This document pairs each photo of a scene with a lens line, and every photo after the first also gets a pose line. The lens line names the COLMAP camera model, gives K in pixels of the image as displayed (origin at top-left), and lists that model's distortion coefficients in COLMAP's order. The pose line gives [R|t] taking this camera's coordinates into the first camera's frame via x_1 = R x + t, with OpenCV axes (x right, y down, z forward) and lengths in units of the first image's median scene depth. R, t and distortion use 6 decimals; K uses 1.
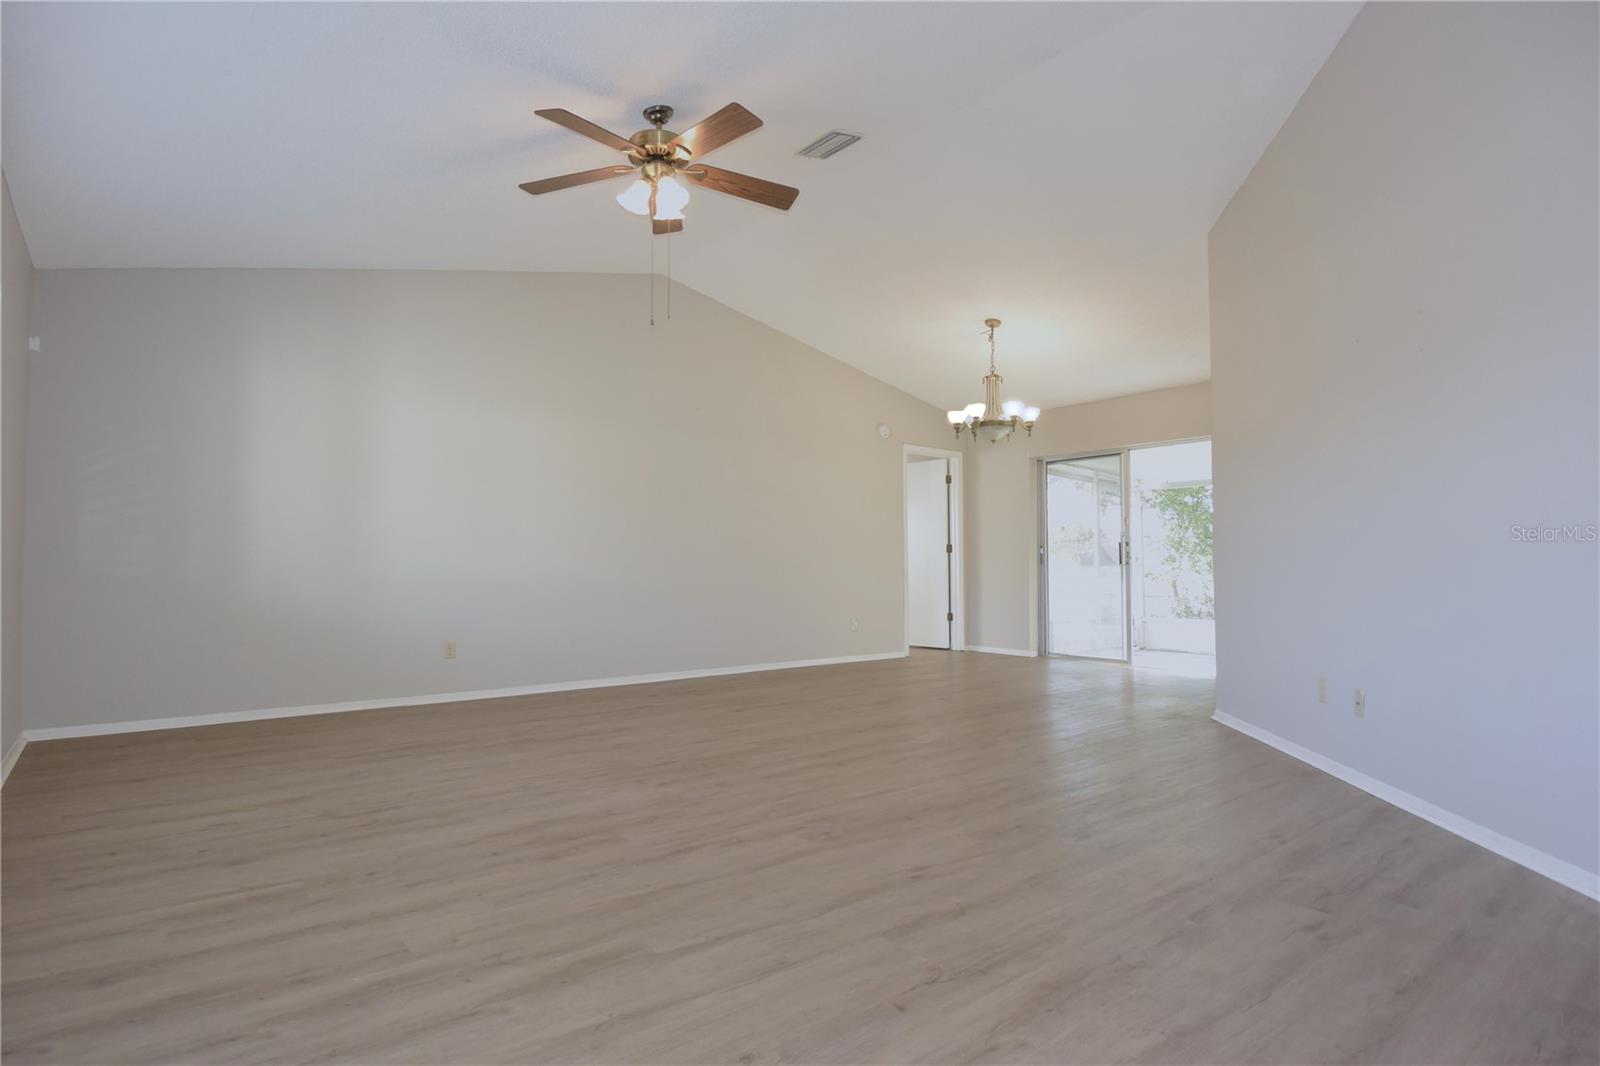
lens RADIAL K [[838.4, 0, 807.3], [0, 838.4, 543.7], [0, 0, 1]] dist [-0.001753, -0.026488]
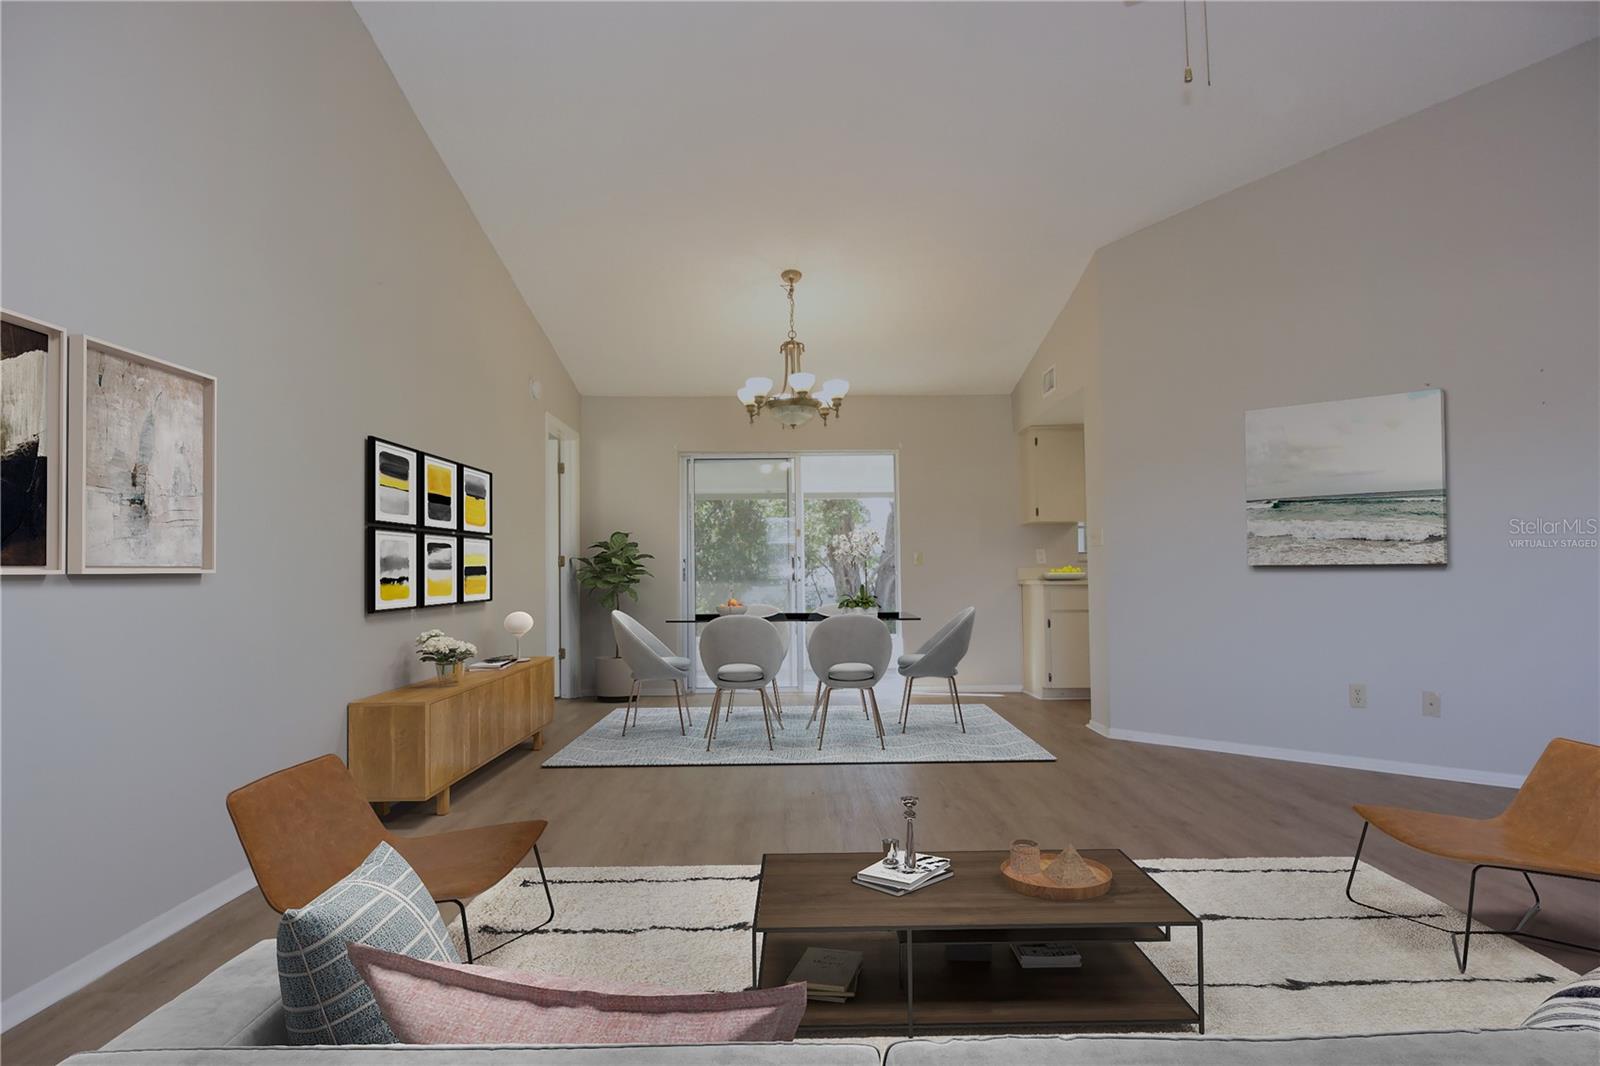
lens RADIAL K [[842.6, 0, 808.1], [0, 842.6, 539.7], [0, 0, 1]] dist [-0.004353, -0.025793]
pose [[0.604577, 0.030159, 0.795976, -0.754759], [-0.019576, 0.999544, -0.023003, 0.007213], [-0.796306, -0.001674, 0.604891, 0.966625]]
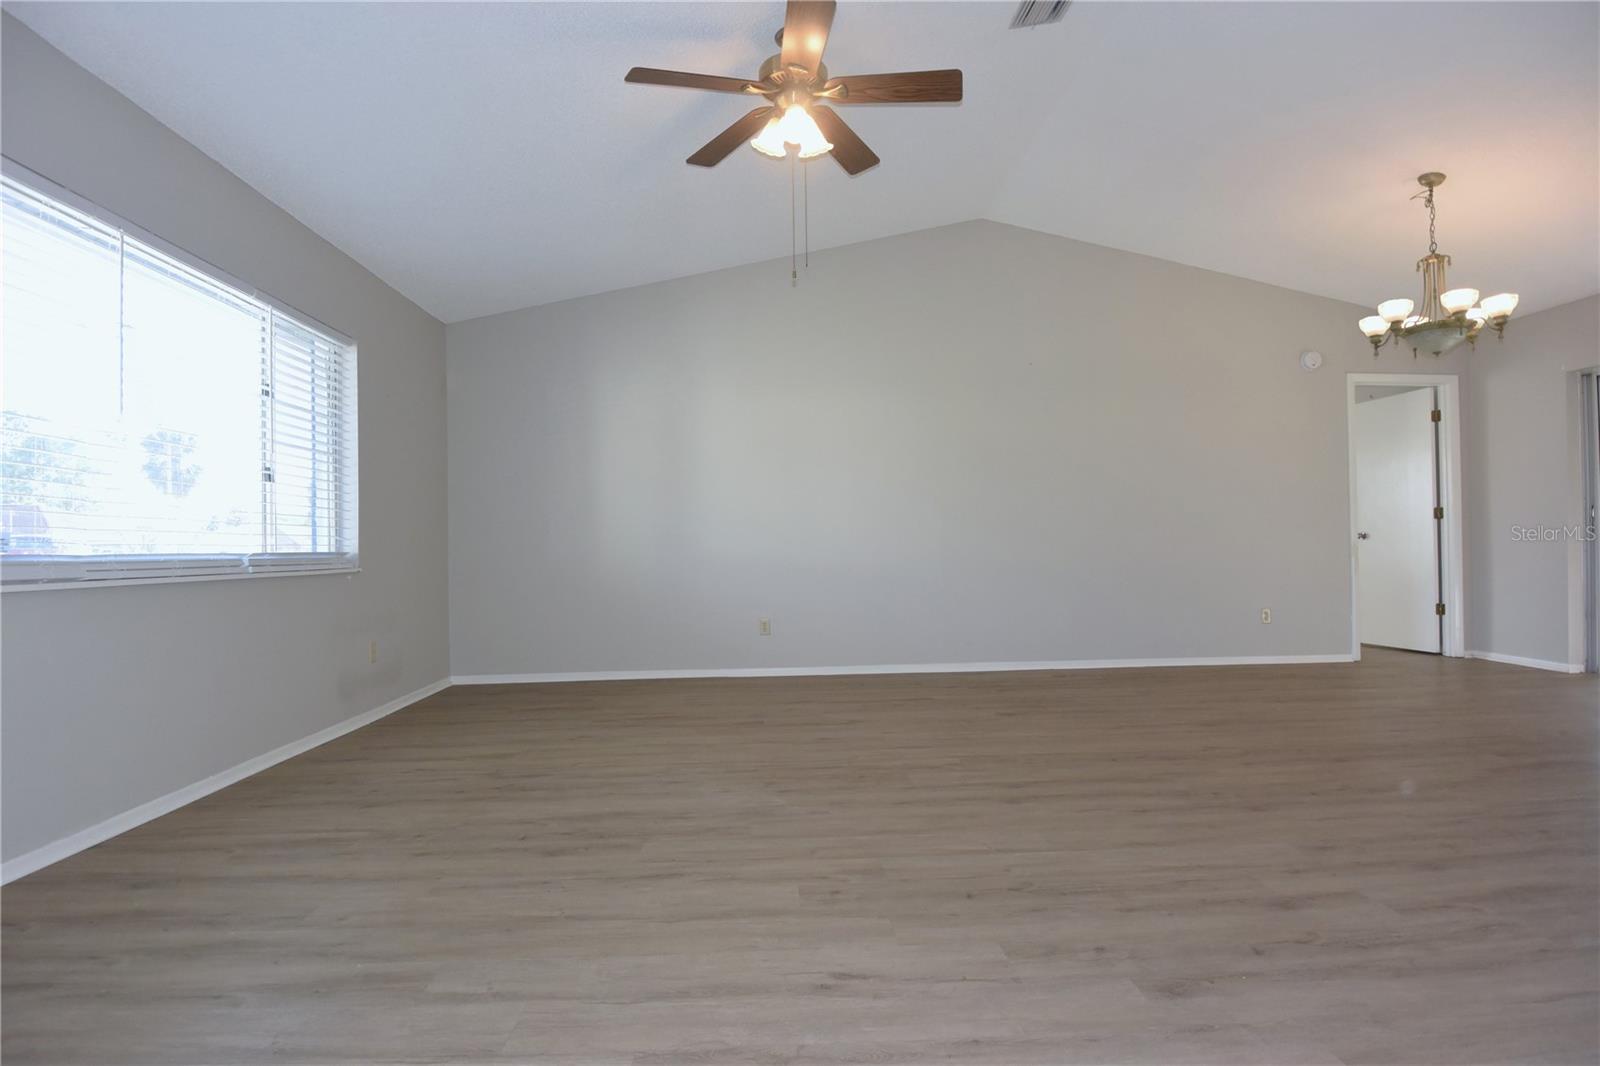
lens RADIAL K [[838.4, 0, 807.3], [0, 838.4, 543.7], [0, 0, 1]] dist [-0.001753, -0.026488]
pose [[0.813620, -0.012270, -0.581268, 0.371417], [0.029196, 0.999378, 0.019769, 0.005921], [0.580664, -0.033055, 0.813472, 0.296929]]
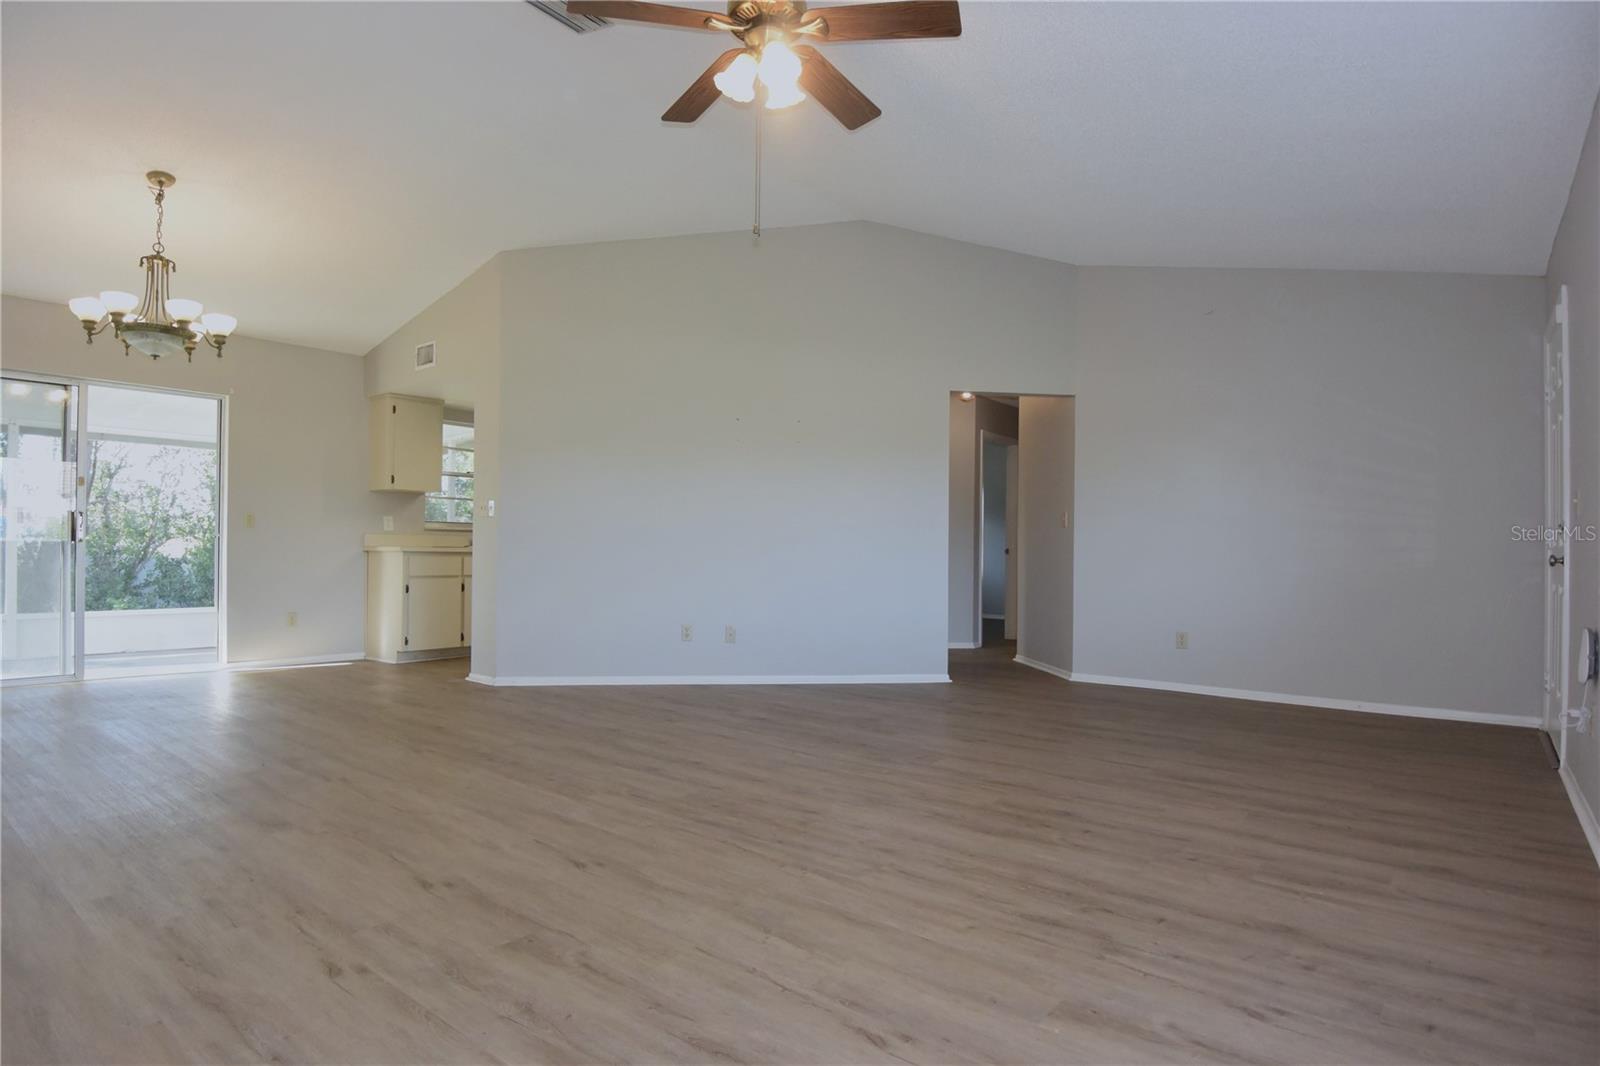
lens RADIAL K [[842.6, 0, 808.1], [0, 842.6, 539.7], [0, 0, 1]] dist [-0.004353, -0.025793]
pose [[-0.226738, 0.011129, 0.973892, -1.012855], [-0.042901, 0.998850, -0.021402, 0.028790], [-0.973010, -0.046633, -0.226000, 1.213773]]
